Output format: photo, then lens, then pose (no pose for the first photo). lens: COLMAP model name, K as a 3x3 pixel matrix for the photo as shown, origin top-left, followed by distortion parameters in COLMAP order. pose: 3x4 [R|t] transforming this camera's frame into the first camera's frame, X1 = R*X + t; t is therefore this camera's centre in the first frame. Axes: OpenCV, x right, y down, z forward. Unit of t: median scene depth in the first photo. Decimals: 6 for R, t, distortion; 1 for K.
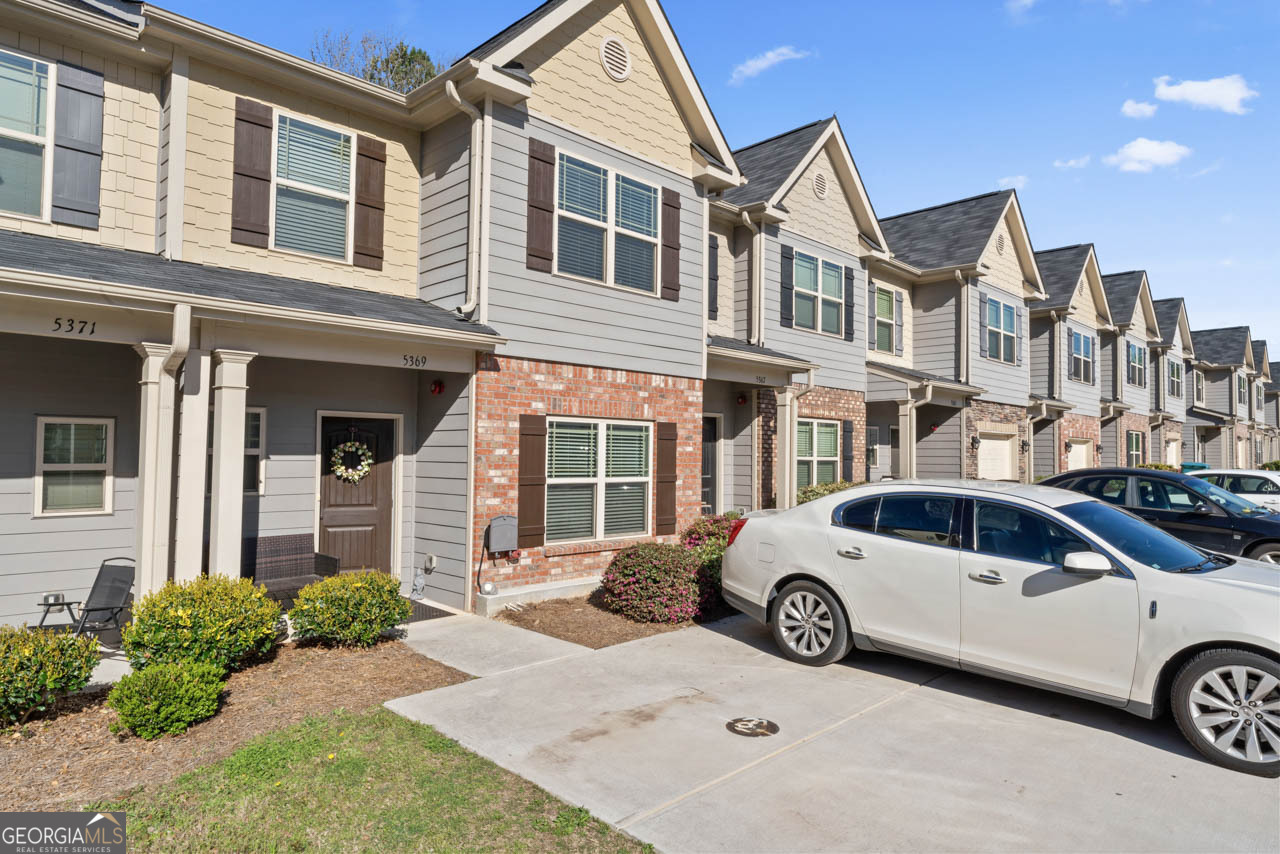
lens RADIAL K [[785.6, 0, 639.5], [0, 785.6, 429.4], [0, 0, 1]] dist [-0.001137, -0.000970]
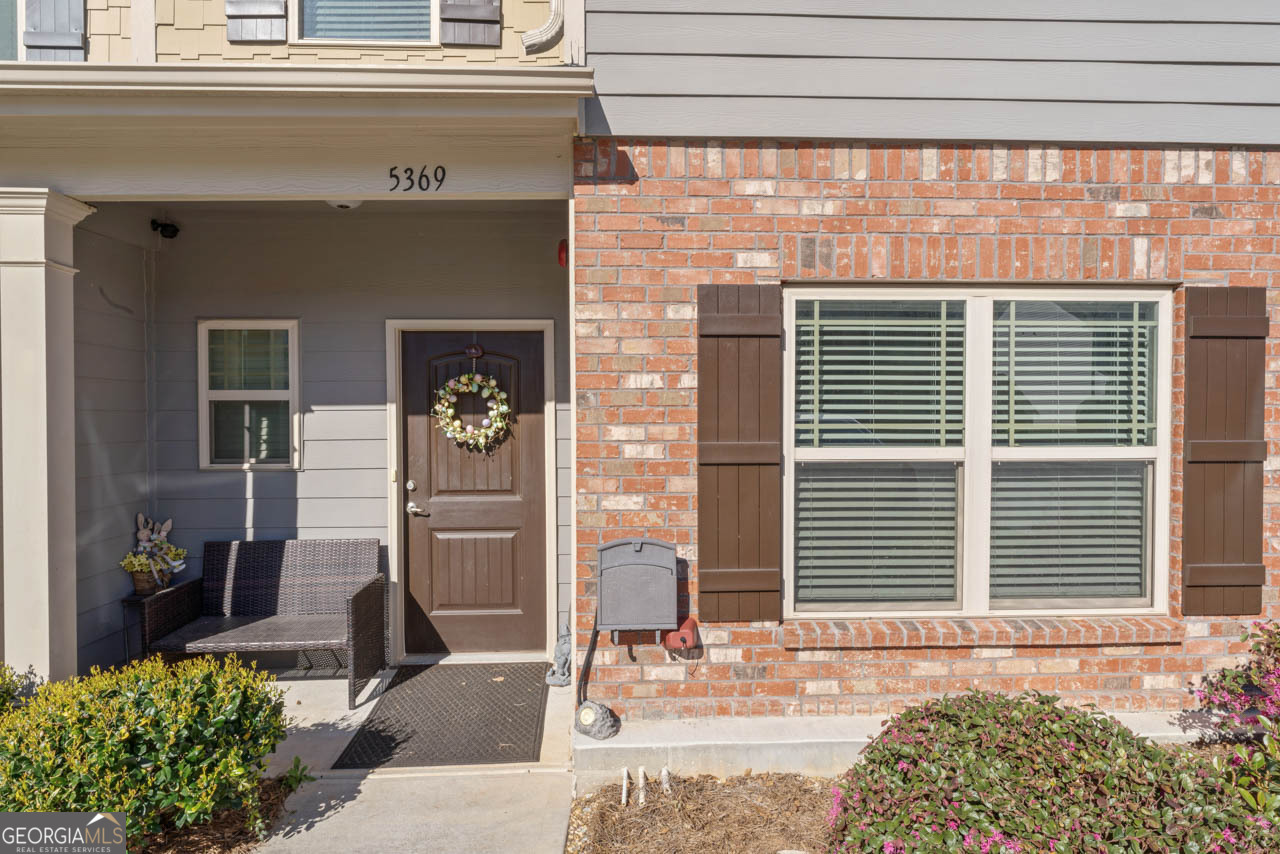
lens RADIAL K [[785.6, 0, 643.1], [0, 785.6, 425.9], [0, 0, 1]] dist [-0.001137, -0.000970]
pose [[0.734410, -0.001905, -0.678704, 0.093727], [0.033876, 0.998852, 0.033854, 0.036228], [0.677861, -0.047855, 0.733631, 0.671965]]
